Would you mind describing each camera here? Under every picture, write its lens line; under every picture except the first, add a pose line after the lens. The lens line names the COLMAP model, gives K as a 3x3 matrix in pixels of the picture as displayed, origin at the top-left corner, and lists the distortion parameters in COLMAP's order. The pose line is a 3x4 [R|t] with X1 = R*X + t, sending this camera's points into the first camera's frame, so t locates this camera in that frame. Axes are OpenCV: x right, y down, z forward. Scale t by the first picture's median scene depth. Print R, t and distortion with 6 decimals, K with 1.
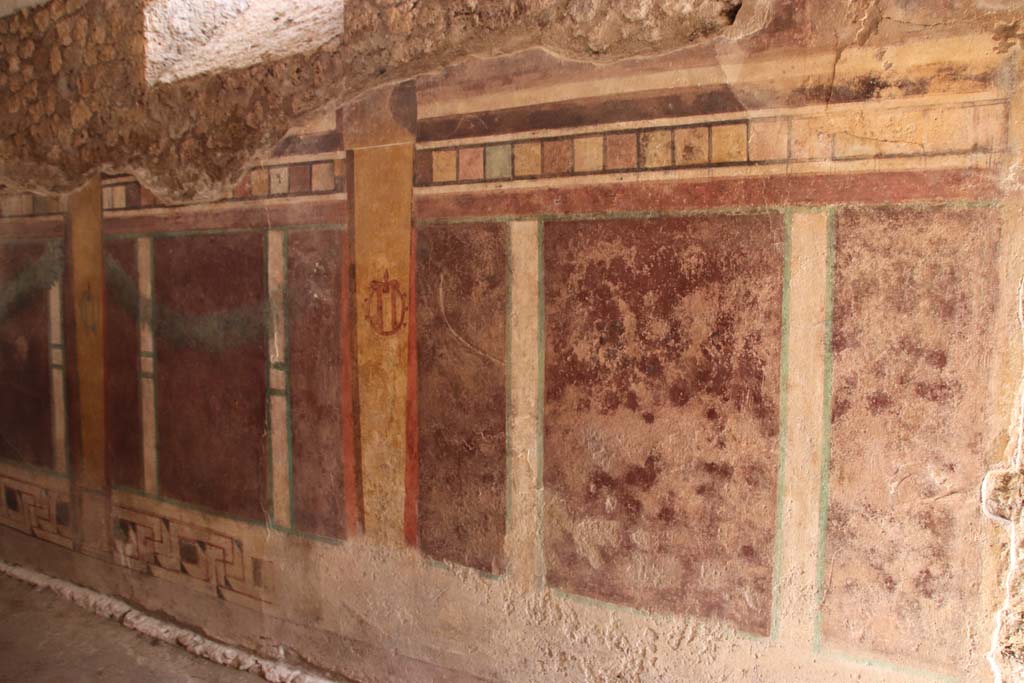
lens RADIAL K [[856.7, 0, 512.0], [0, 856.7, 341.5], [0, 0, 1]] dist [-0.148215, 0.163765]
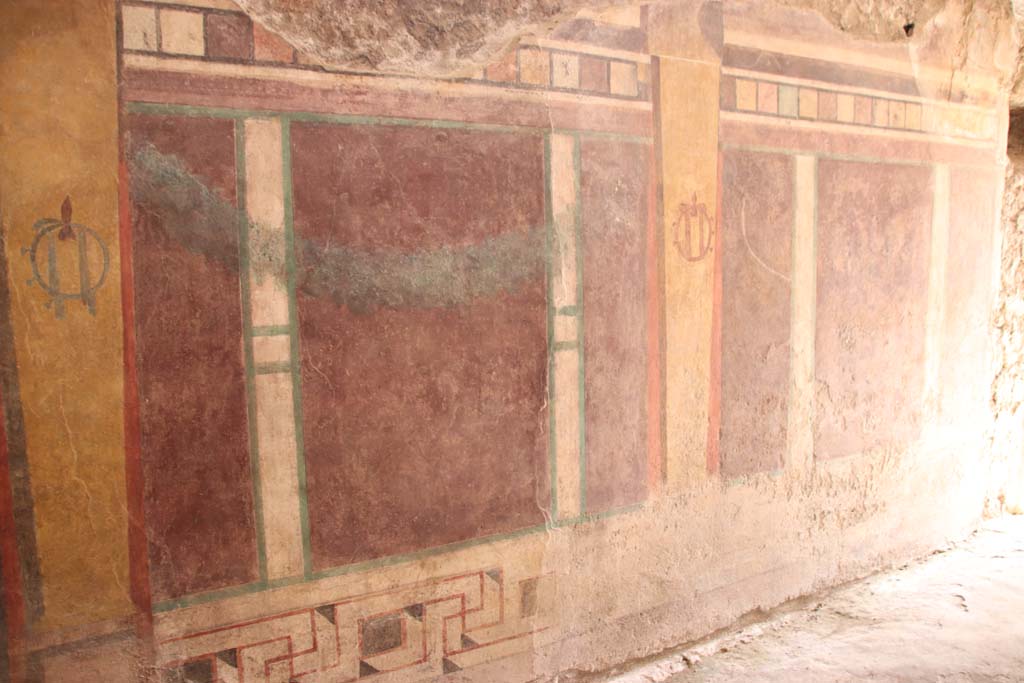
lens RADIAL K [[856.7, 0, 512.0], [0, 856.7, 341.5], [0, 0, 1]] dist [-0.148215, 0.163765]
pose [[0.439520, -0.099627, 0.892691, -1.033568], [0.092004, 0.993596, 0.065589, 0.000665], [-0.893509, 0.053304, 0.445871, 0.724895]]
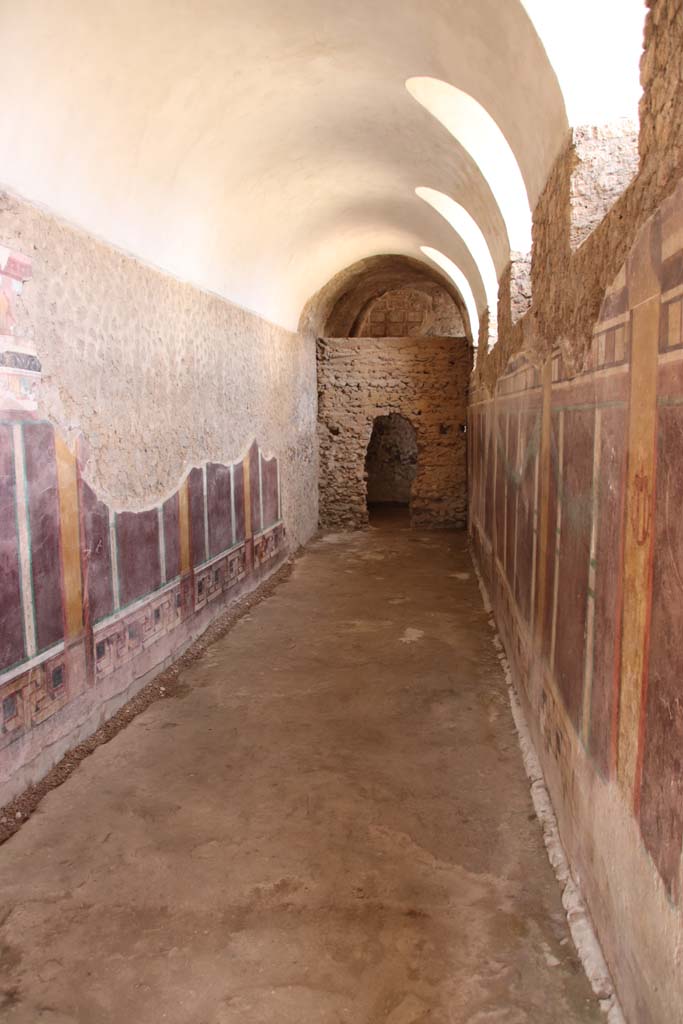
lens RADIAL K [[856.7, 0, 341.5], [0, 856.7, 512.0], [0, 0, 1]] dist [-0.148215, 0.163765]
pose [[0.450979, 0.094972, -0.887467, 0.389983], [-0.070941, 0.994991, 0.070429, -0.069148], [0.889711, 0.031196, 0.455457, 0.384771]]
